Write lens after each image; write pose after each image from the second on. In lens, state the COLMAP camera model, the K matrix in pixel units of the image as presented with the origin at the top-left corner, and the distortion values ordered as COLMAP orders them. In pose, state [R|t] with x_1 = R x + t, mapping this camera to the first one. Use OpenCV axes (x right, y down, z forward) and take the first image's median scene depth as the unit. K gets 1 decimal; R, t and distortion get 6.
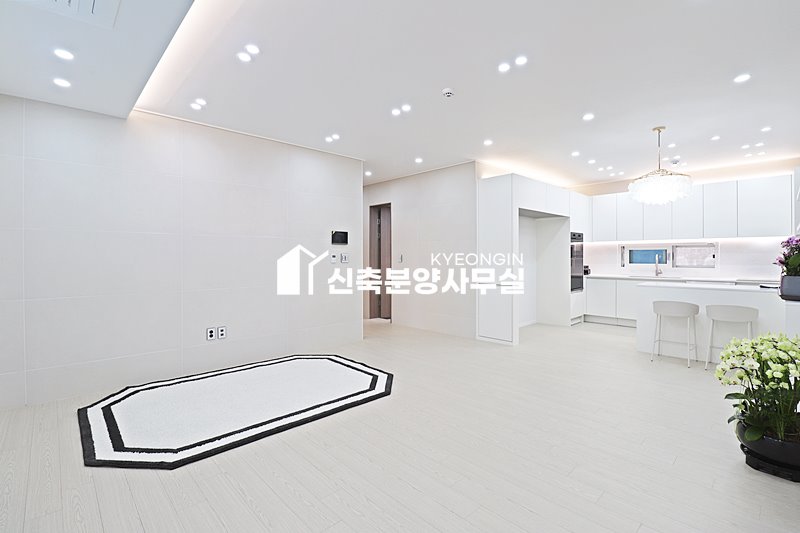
lens RADIAL K [[369.8, 0, 401.9], [0, 369.8, 263.5], [0, 0, 1]] dist [-0.011031, -0.005068]
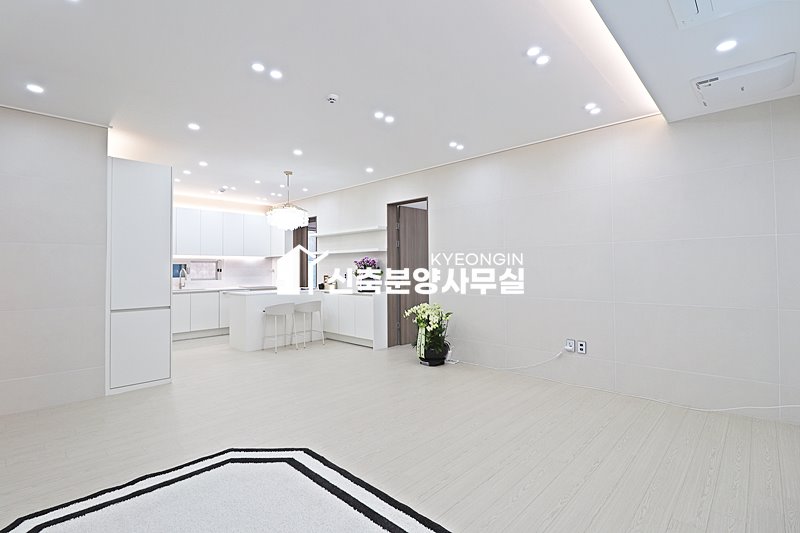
lens RADIAL K [[369.8, 0, 401.9], [0, 369.8, 264.1], [0, 0, 1]] dist [-0.011031, -0.005068]
pose [[-0.047956, 0.015603, 0.998728, -0.517324], [0.031640, 0.999400, -0.014094, -0.004821], [-0.998348, 0.030924, -0.048421, 0.538010]]
